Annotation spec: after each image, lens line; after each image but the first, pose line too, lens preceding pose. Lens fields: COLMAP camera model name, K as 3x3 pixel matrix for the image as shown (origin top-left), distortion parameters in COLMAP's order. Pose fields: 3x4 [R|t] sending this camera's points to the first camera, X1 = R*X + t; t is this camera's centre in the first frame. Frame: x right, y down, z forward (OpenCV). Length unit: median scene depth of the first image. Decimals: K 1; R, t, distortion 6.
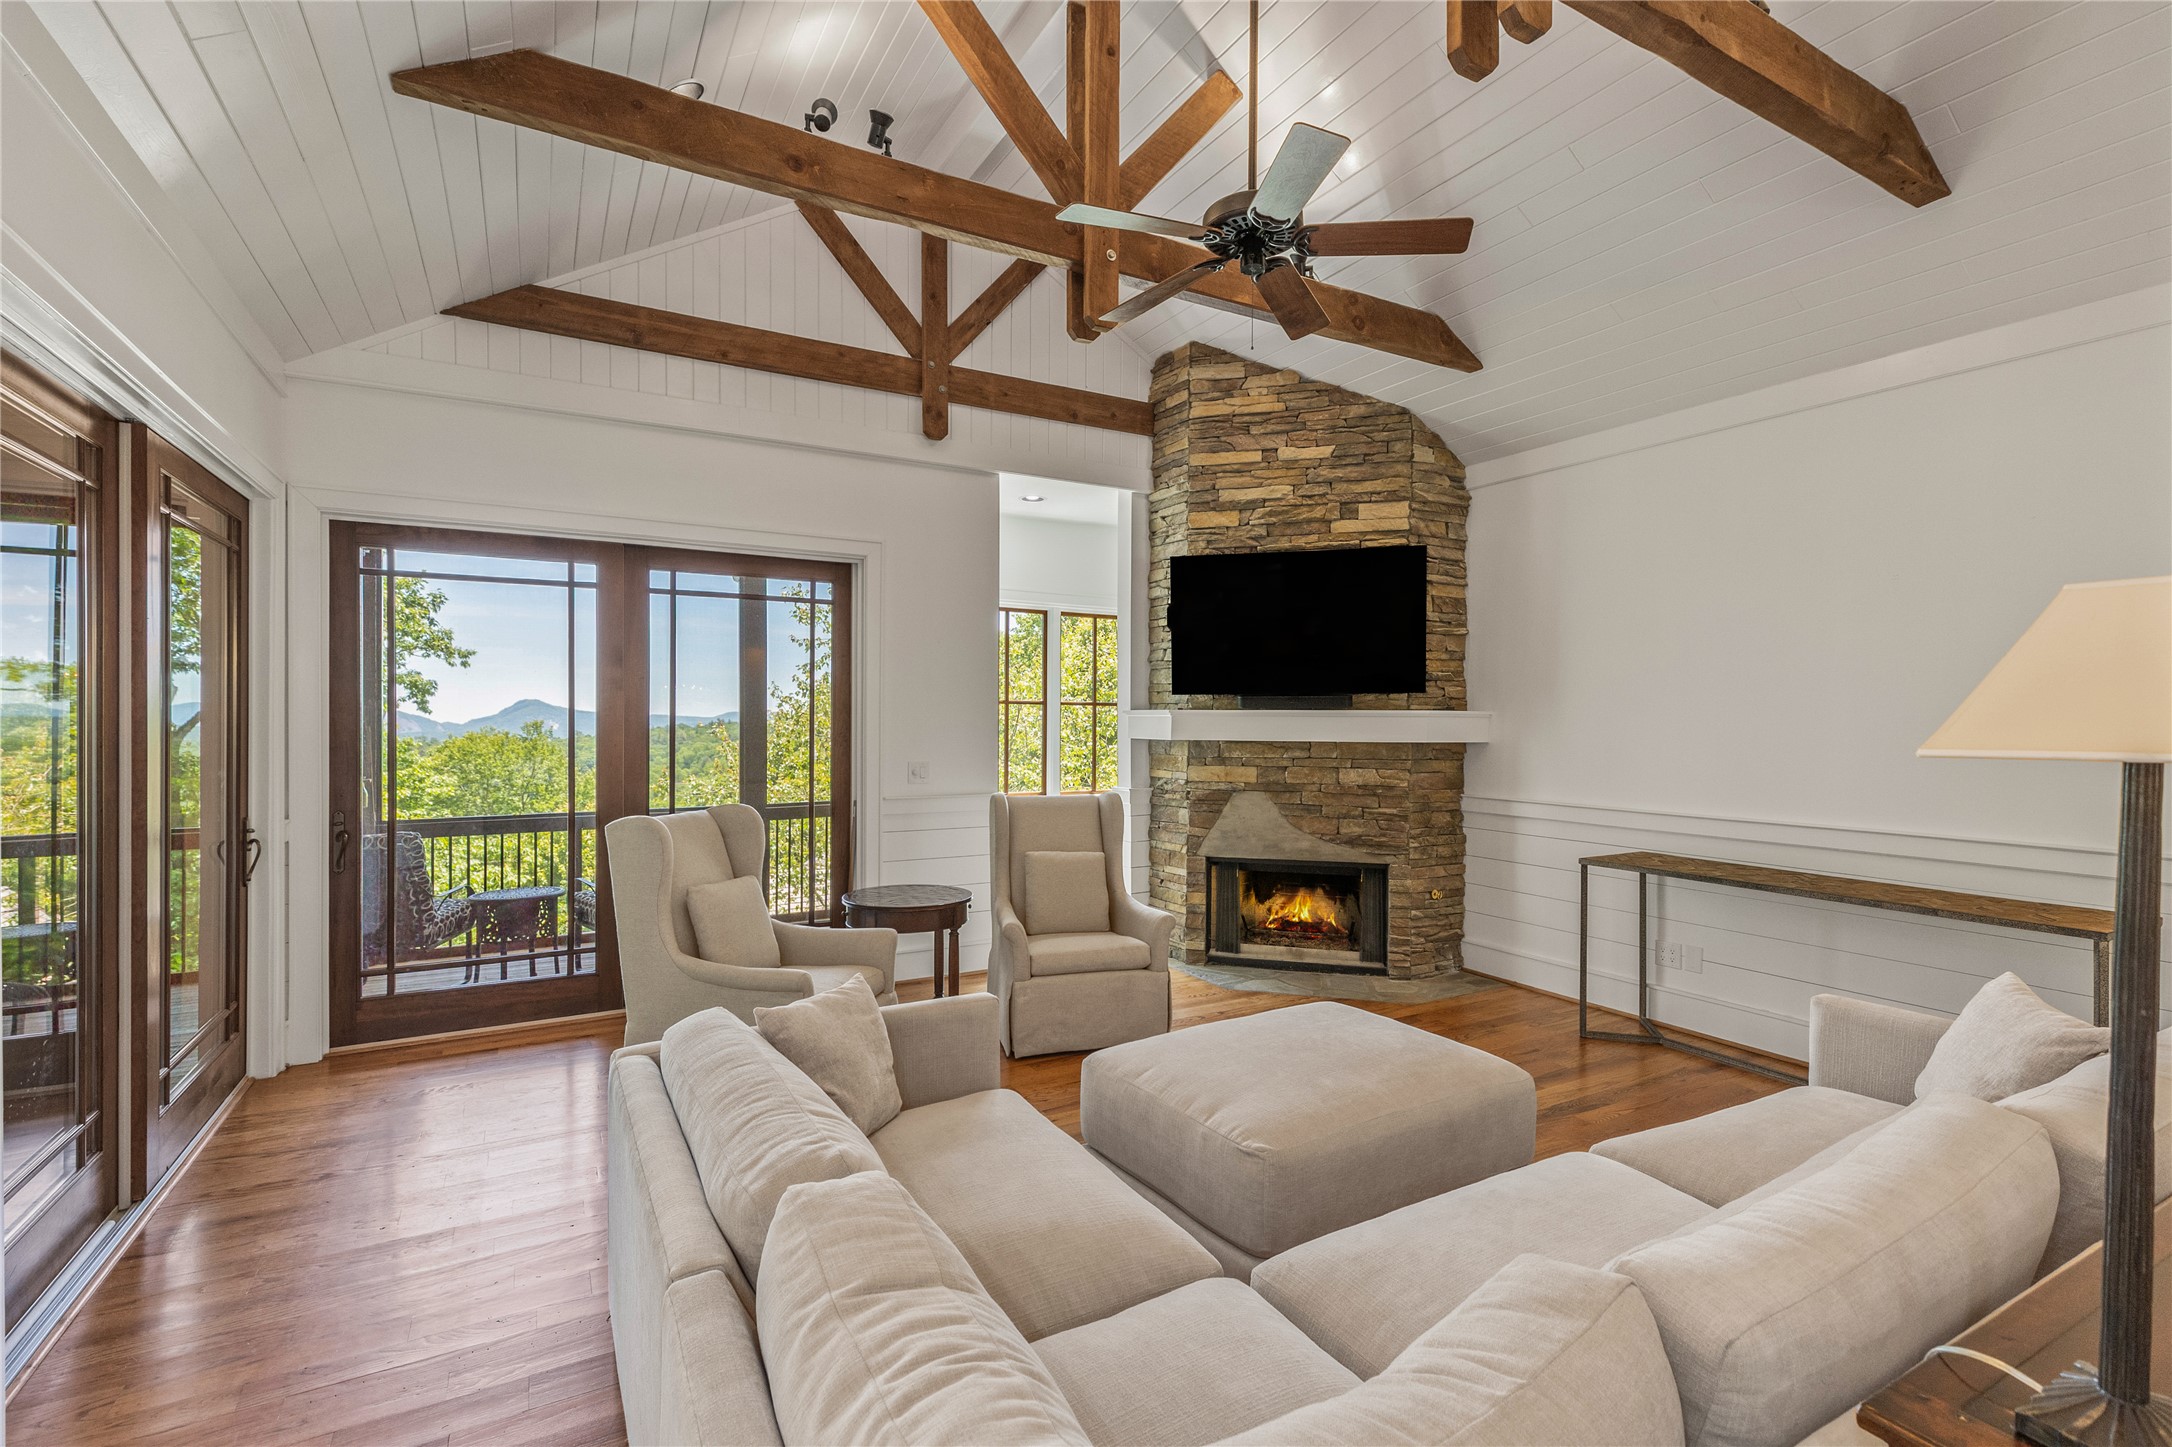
lens RADIAL K [[980.1, 0, 1095.6], [0, 980.1, 724.6], [0, 0, 1]] dist [0.004181, 0.001178]
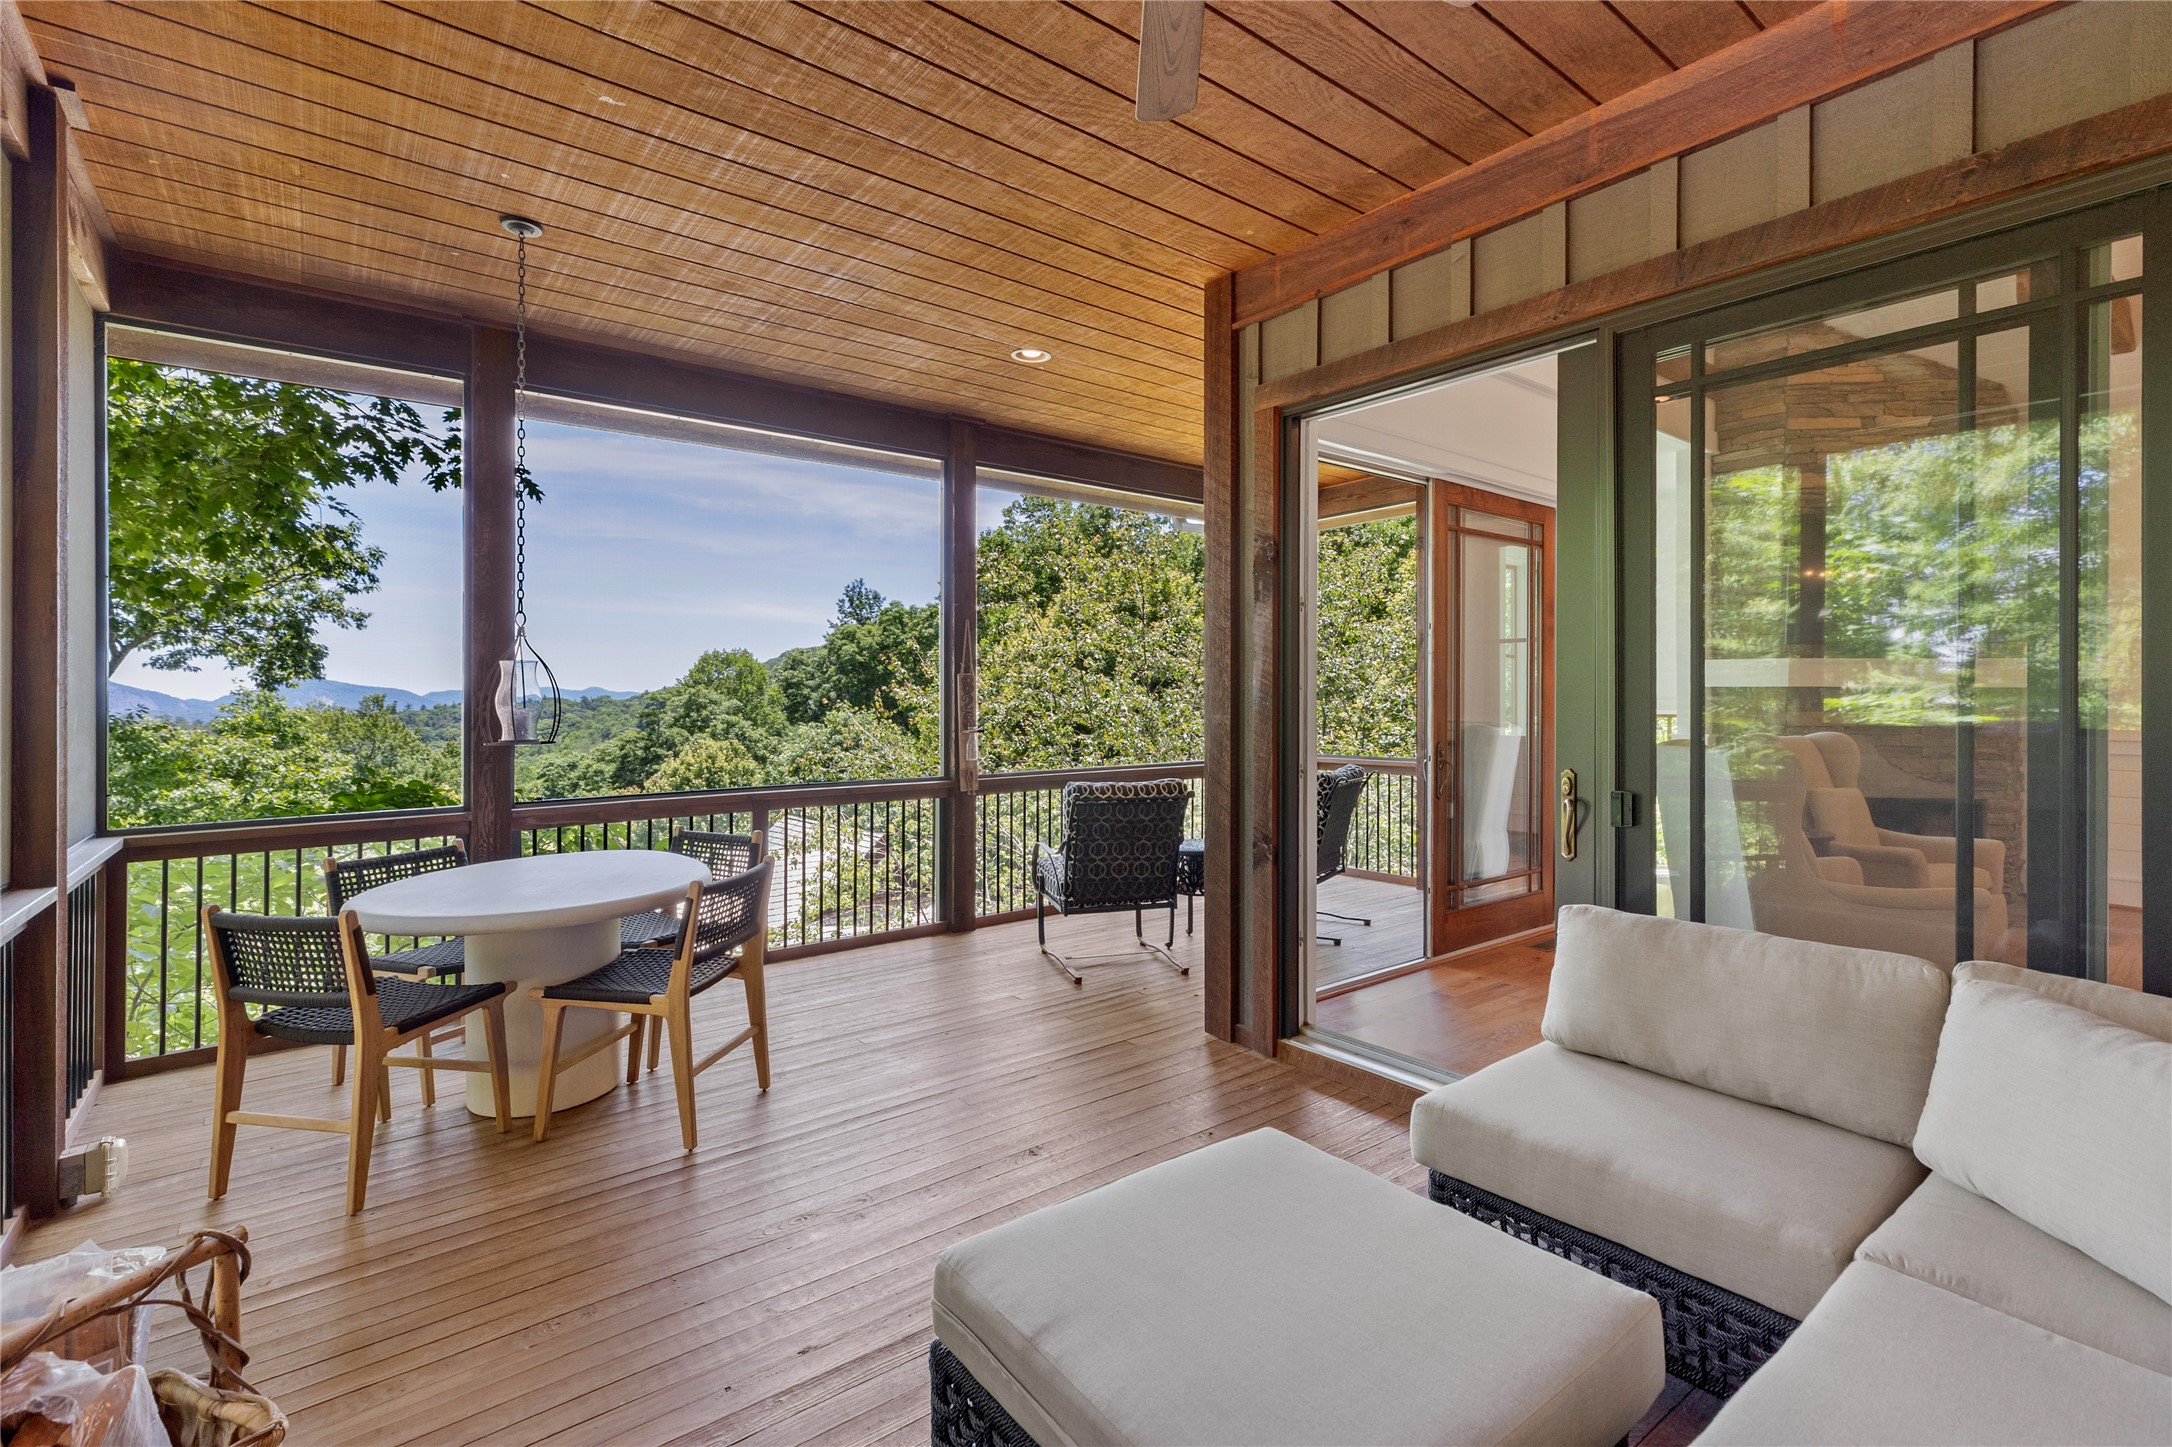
lens RADIAL K [[980.1, 0, 1093.4], [0, 980.1, 687.4], [0, 0, 1]] dist [0.004181, 0.001178]
pose [[0.986274, 0.000332, 0.165117, -0.864835], [0.001769, 0.999919, -0.012575, 0.028714], [-0.165108, 0.012694, 0.986194, 0.082856]]
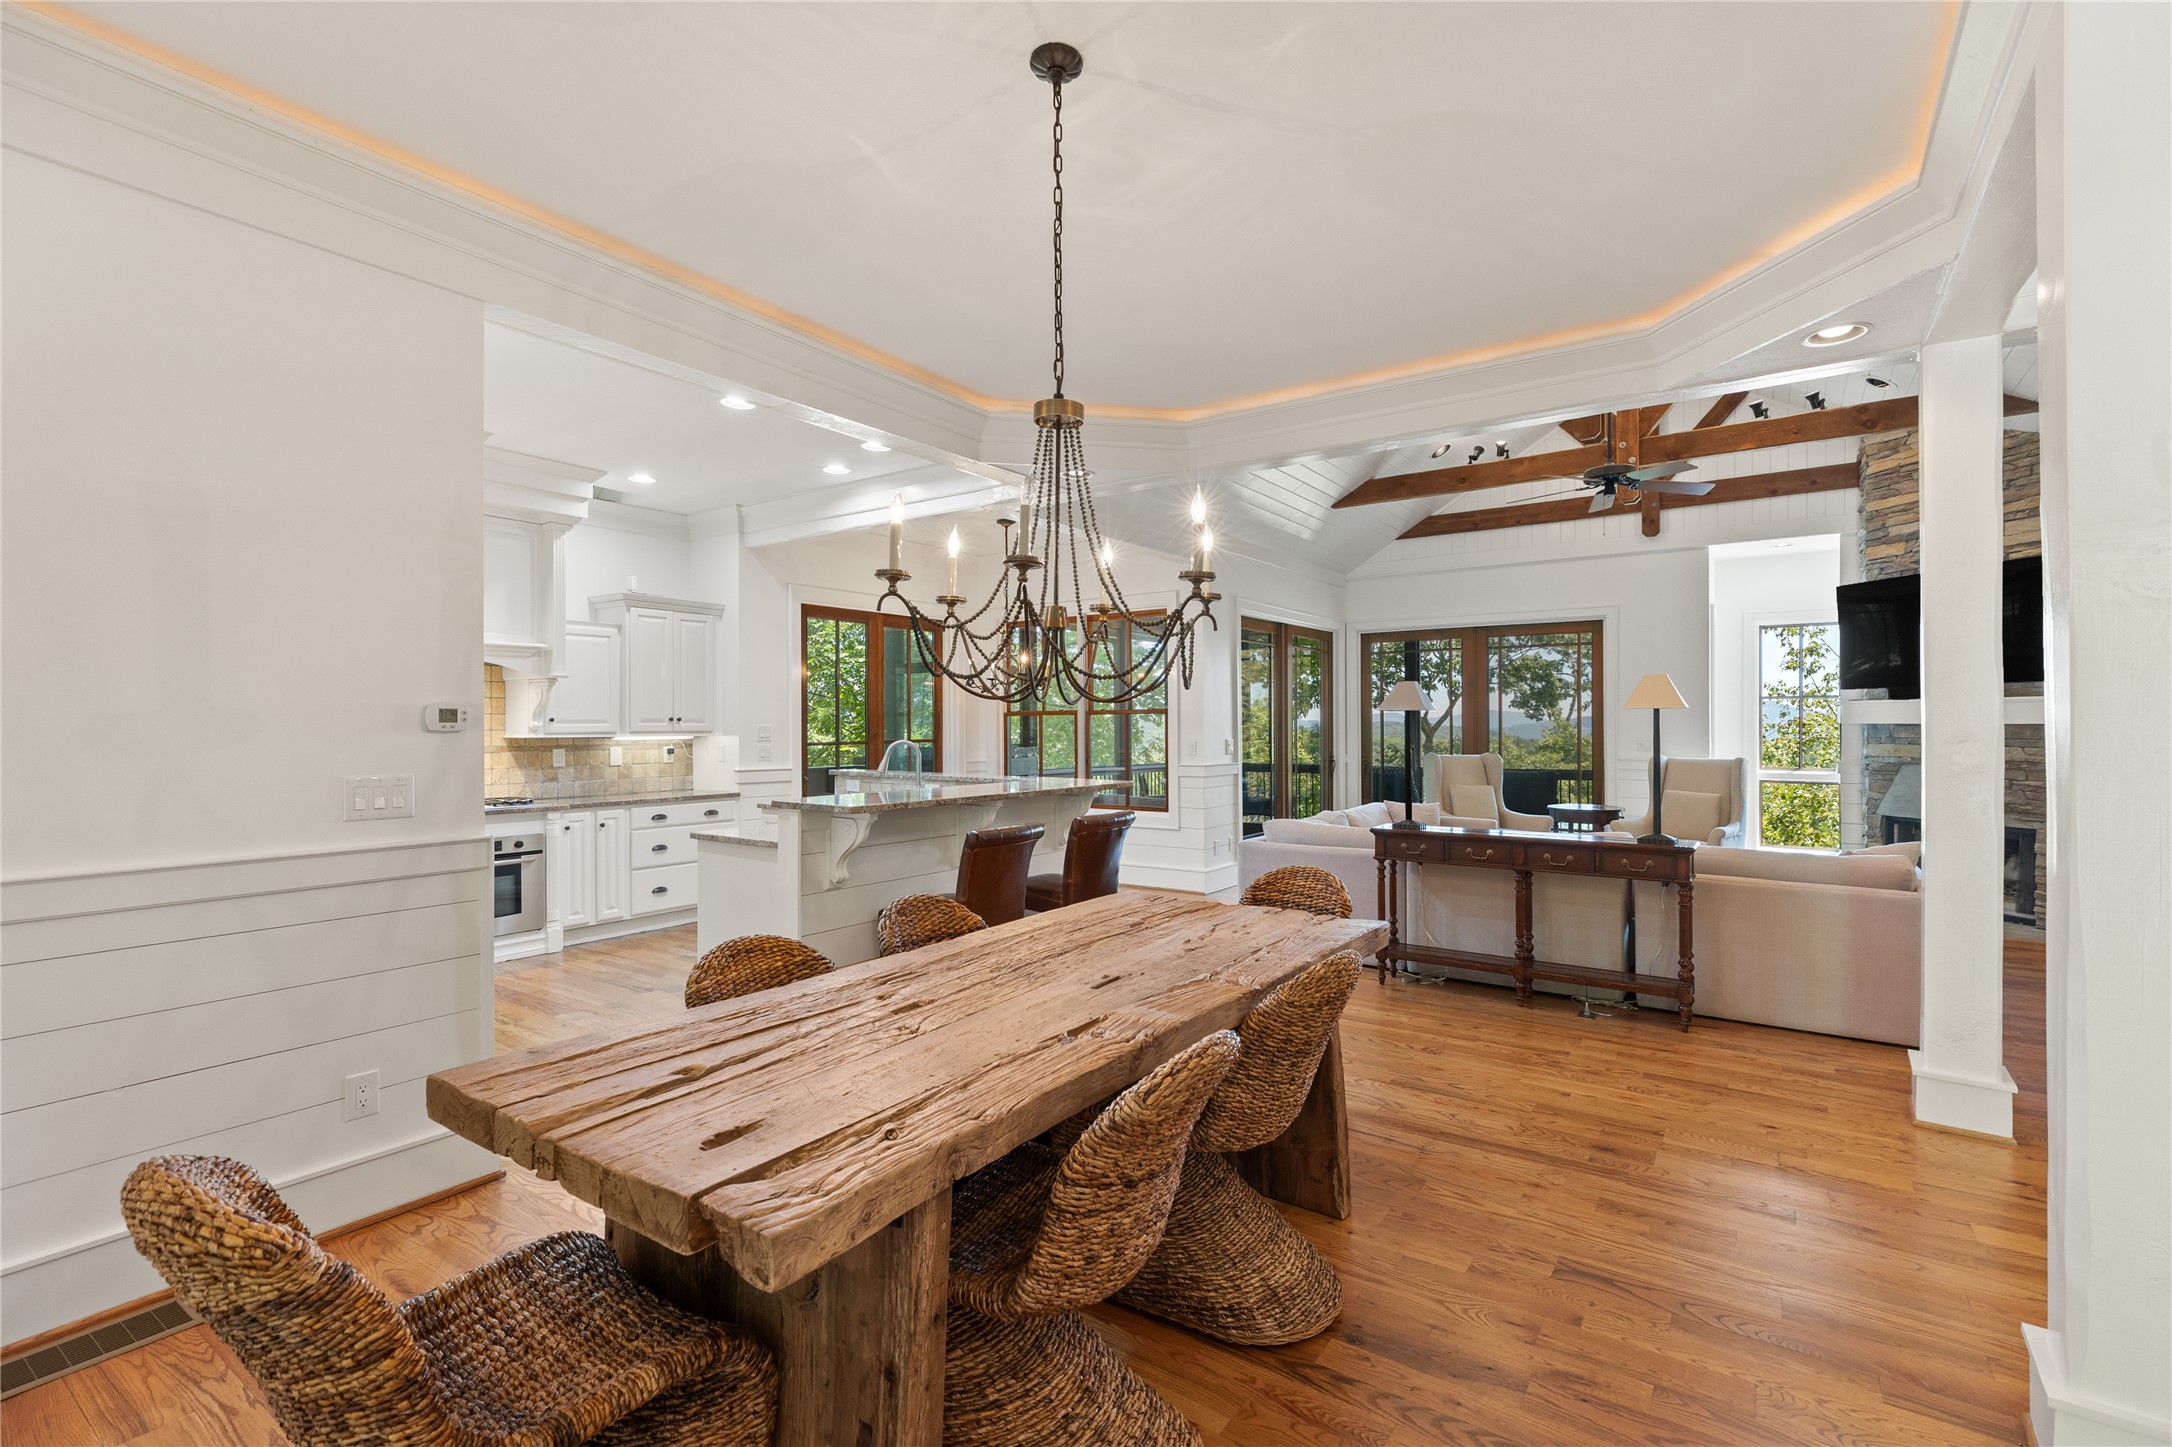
lens RADIAL K [[980.1, 0, 1086.2], [0, 980.1, 715.7], [0, 0, 1]] dist [0.004181, 0.001178]
pose [[0.429312, -0.011656, -0.903081, 0.868759], [0.001371, 0.999924, -0.012254, 0.020538], [0.903155, 0.004023, 0.429295, -0.514201]]
